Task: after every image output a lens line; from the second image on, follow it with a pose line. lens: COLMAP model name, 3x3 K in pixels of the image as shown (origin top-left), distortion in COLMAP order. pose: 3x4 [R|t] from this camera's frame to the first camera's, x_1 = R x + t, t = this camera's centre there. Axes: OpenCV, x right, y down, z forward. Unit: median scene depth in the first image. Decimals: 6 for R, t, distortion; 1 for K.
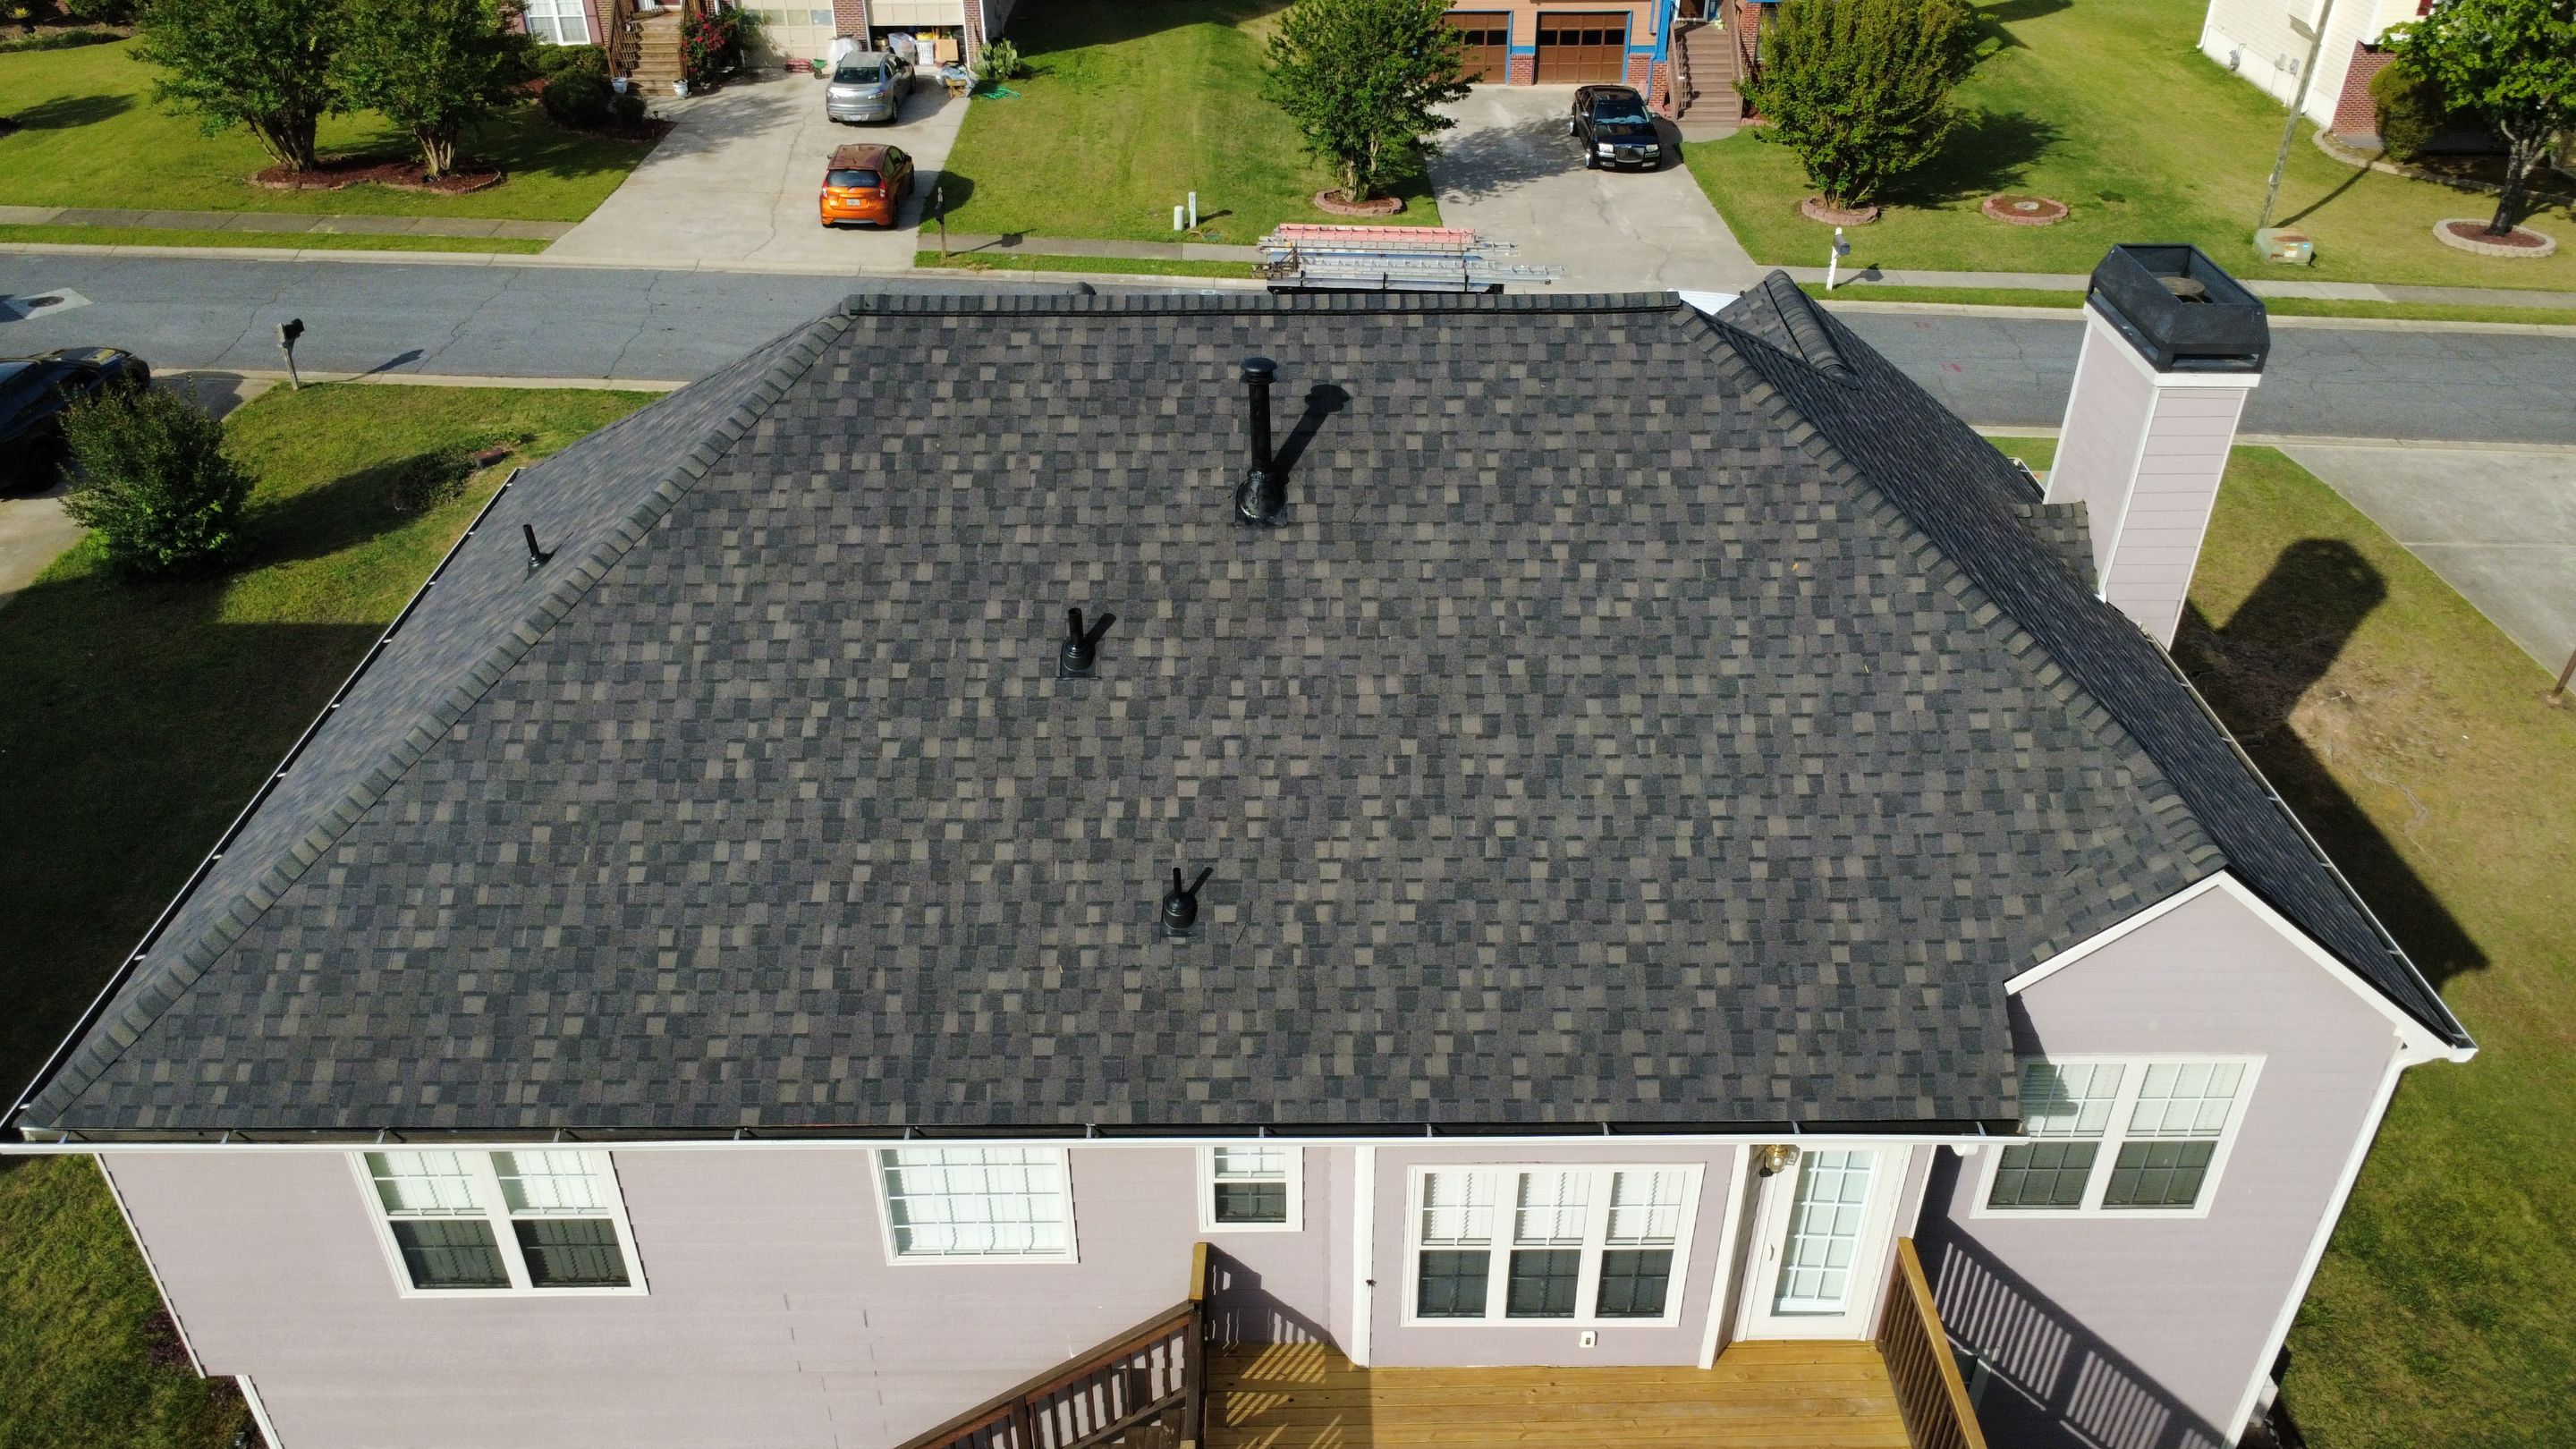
lens RADIAL K [[1878.4, 0, 1285.9], [0, 1878.4, 726.0], [0, 0, 1]] dist [-0.000427, 0.002816]
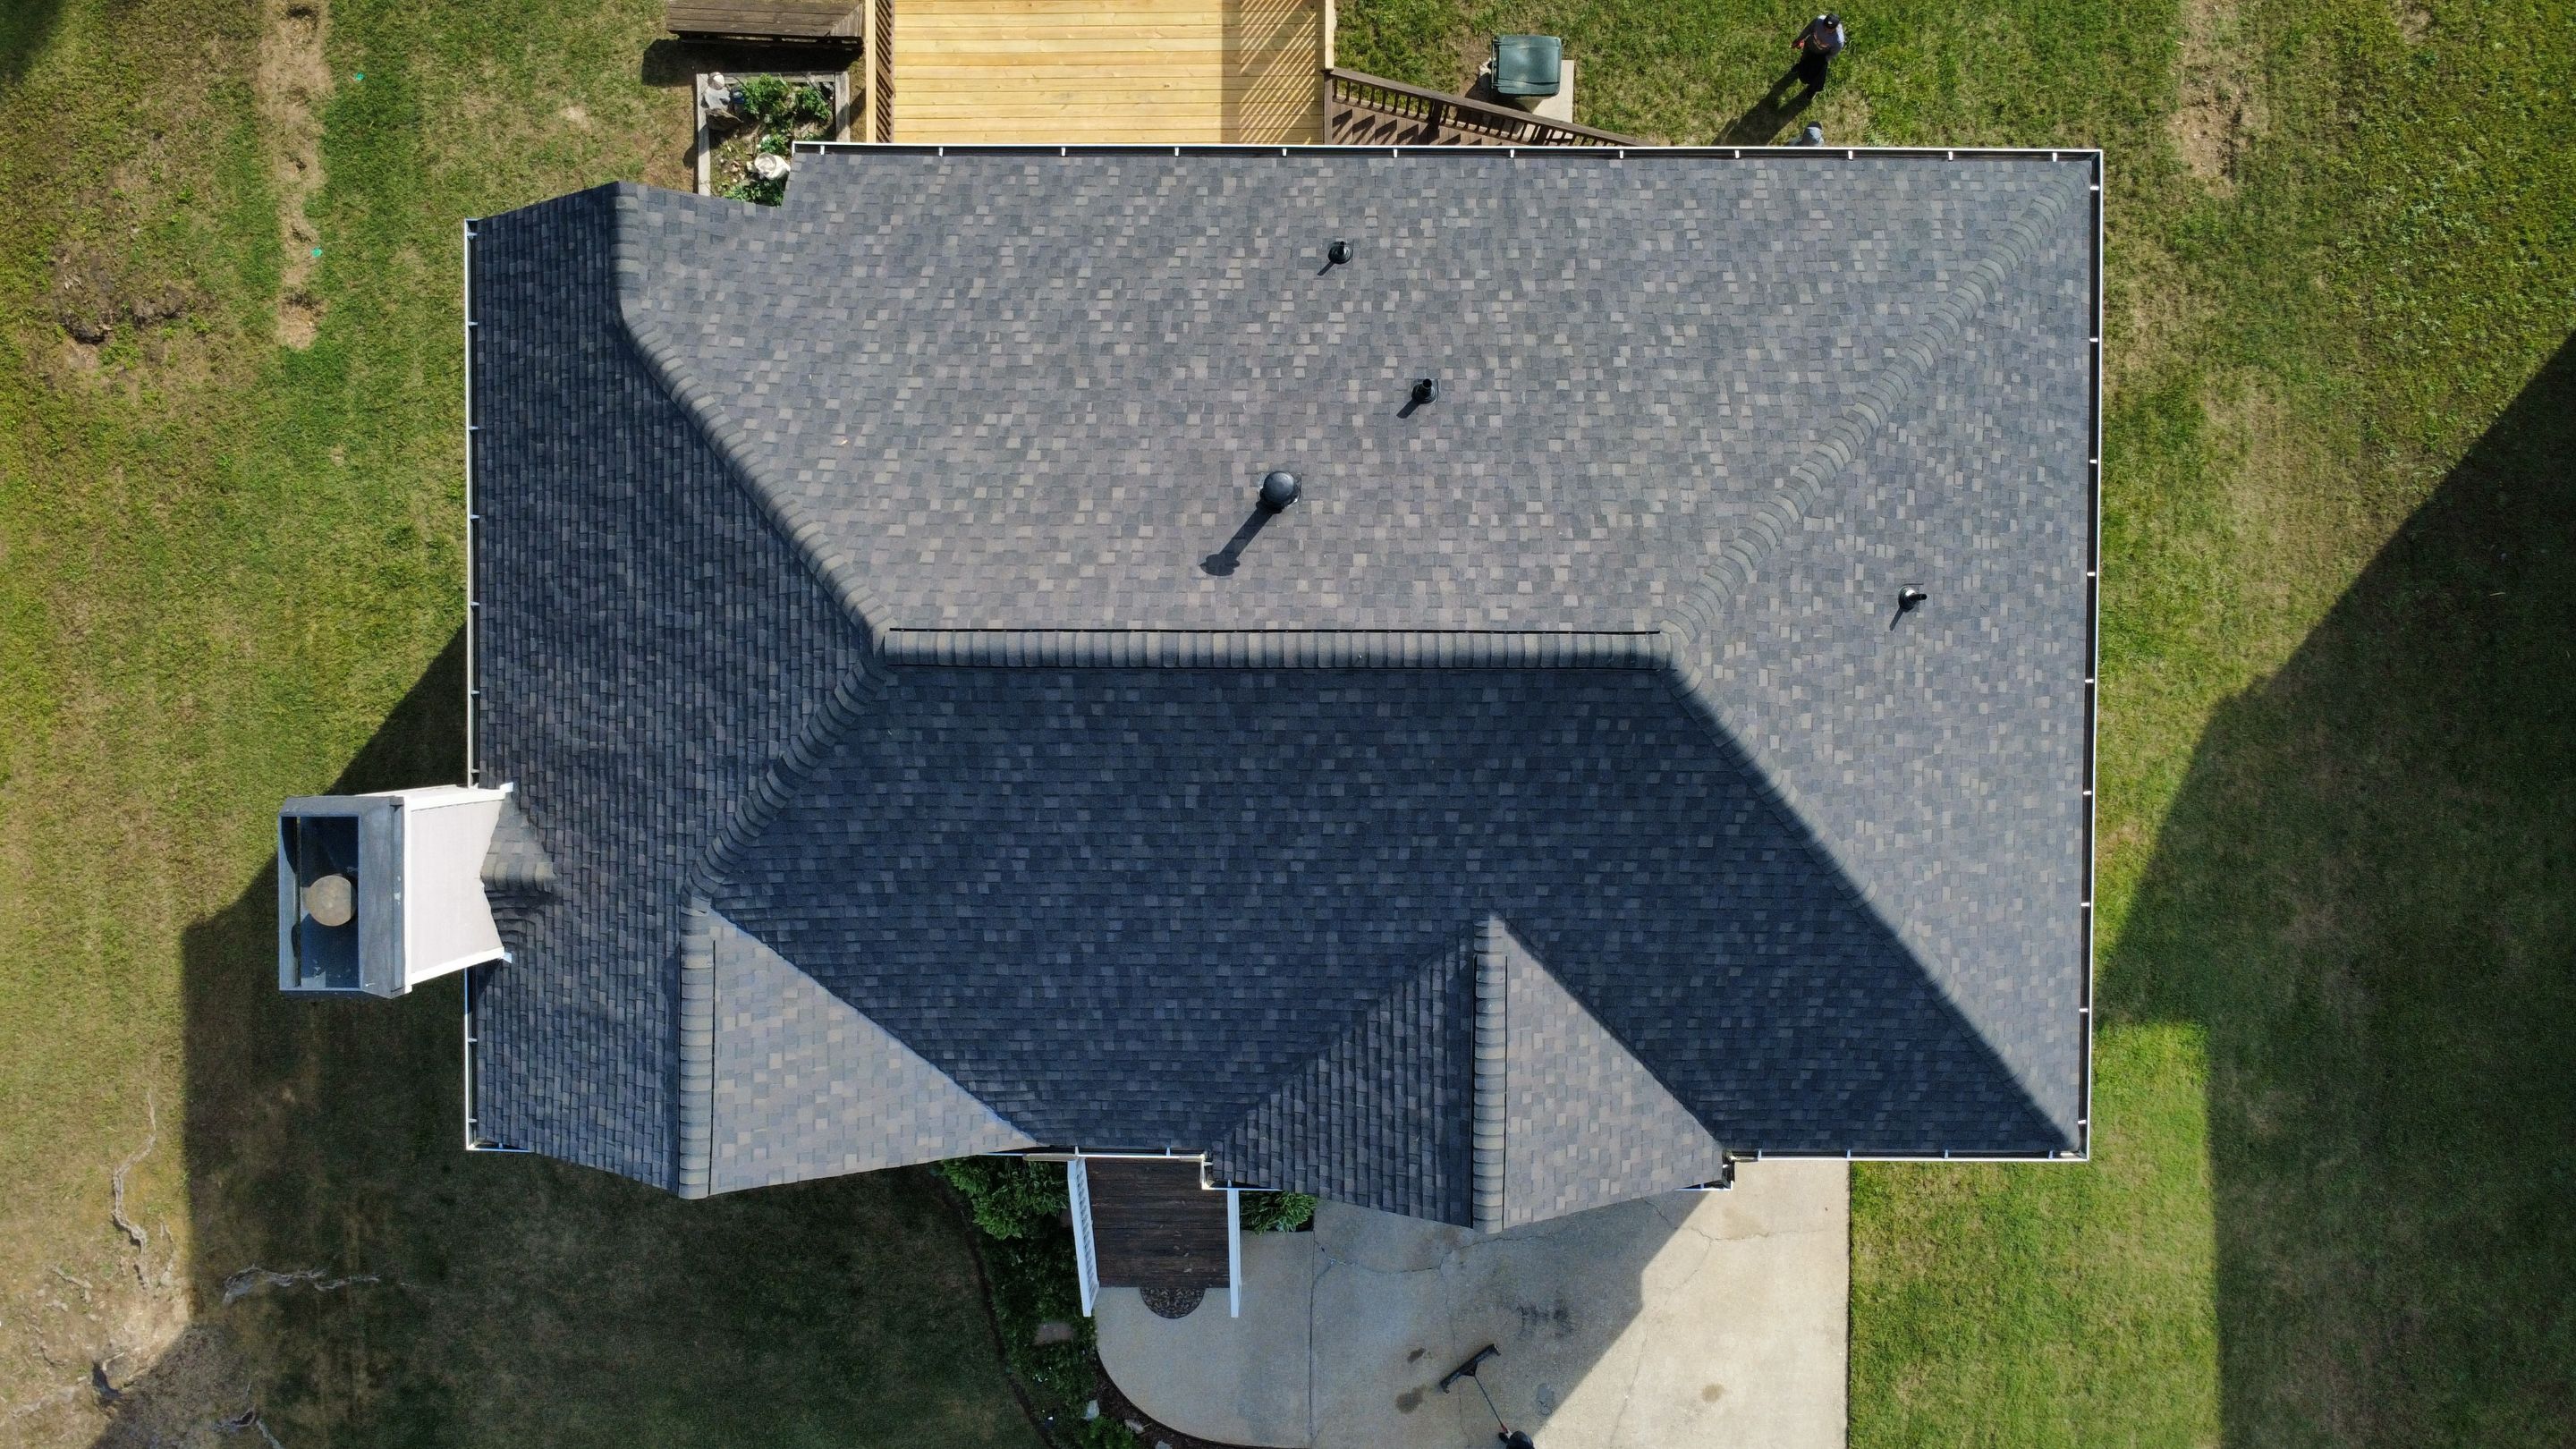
lens RADIAL K [[1878.4, 0, 1285.9], [0, 1878.4, 726.0], [0, 0, 1]] dist [-0.000427, 0.002816]
pose [[-0.999906, -0.011451, 0.007494, -0.028710], [0.012642, -0.563247, 0.826192, -1.227050], [-0.005240, 0.826209, 0.563339, 0.472940]]
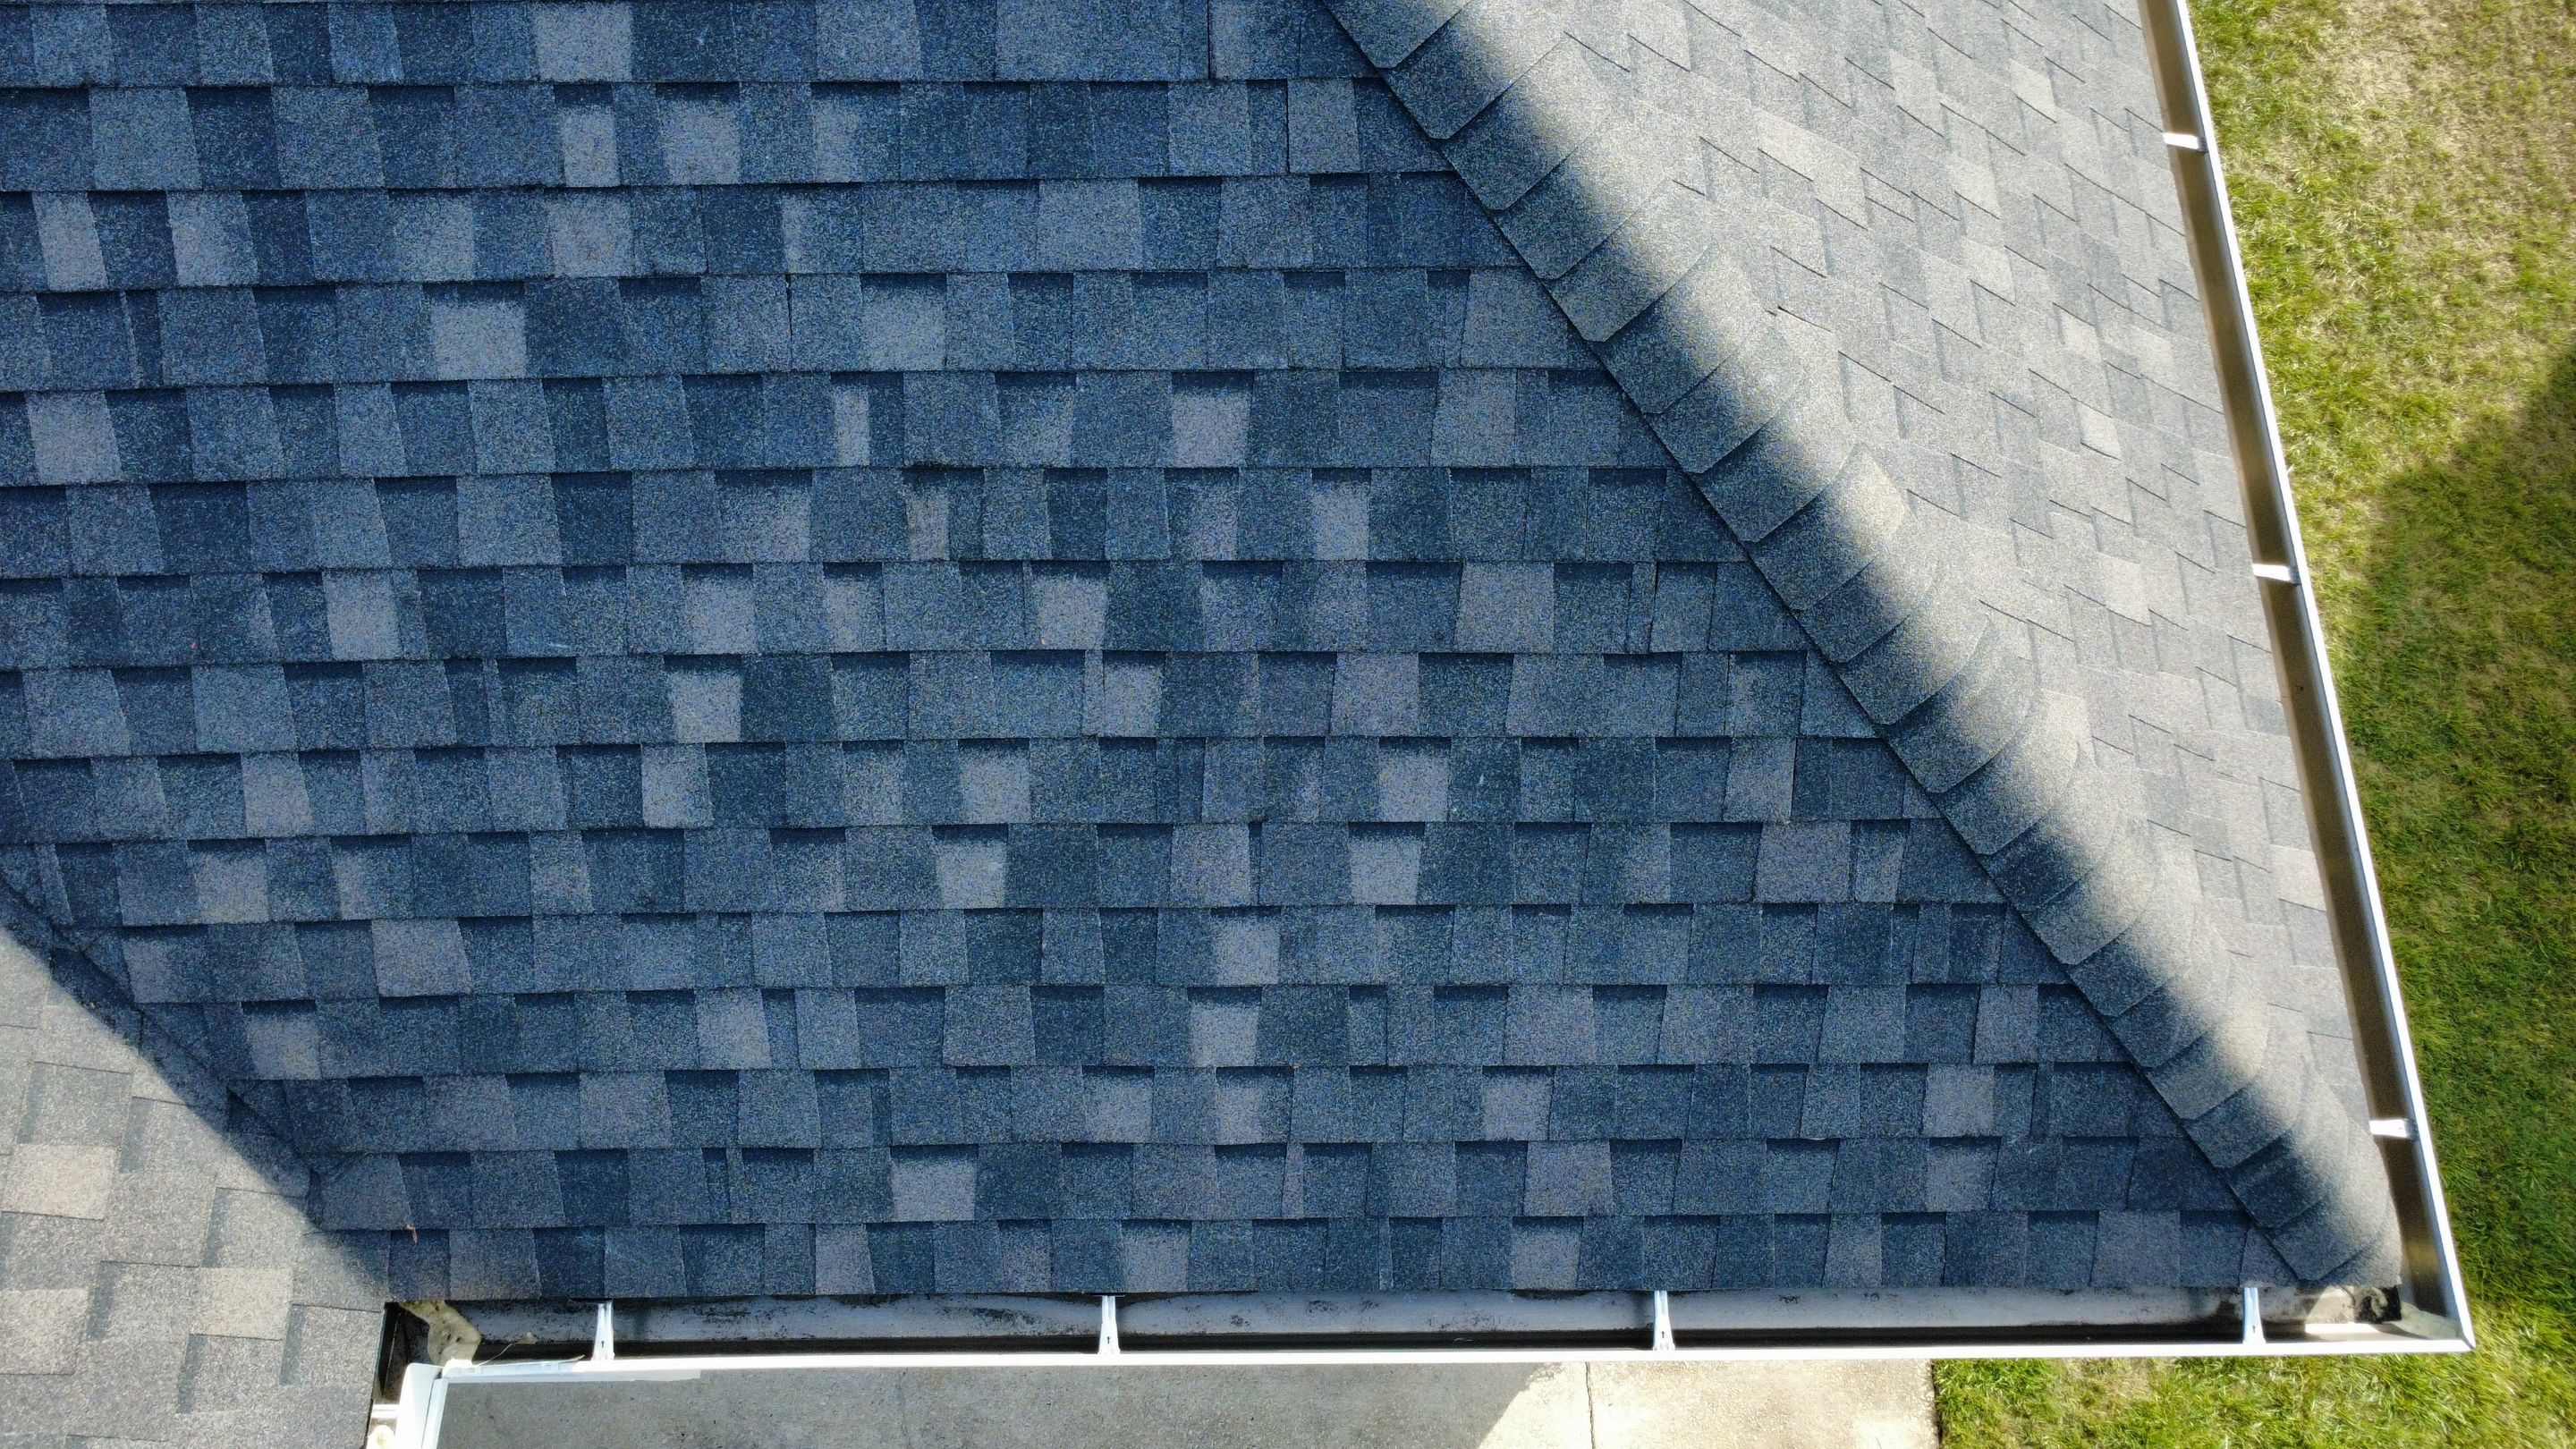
lens RADIAL K [[1878.4, 0, 1285.9], [0, 1878.4, 726.0], [0, 0, 1]] dist [-0.000427, 0.002816]
pose [[-0.999975, 0.004249, 0.005629, -0.480141], [0.004561, -0.219145, 0.975682, -0.444238], [0.005379, 0.975683, 0.219120, 1.421201]]
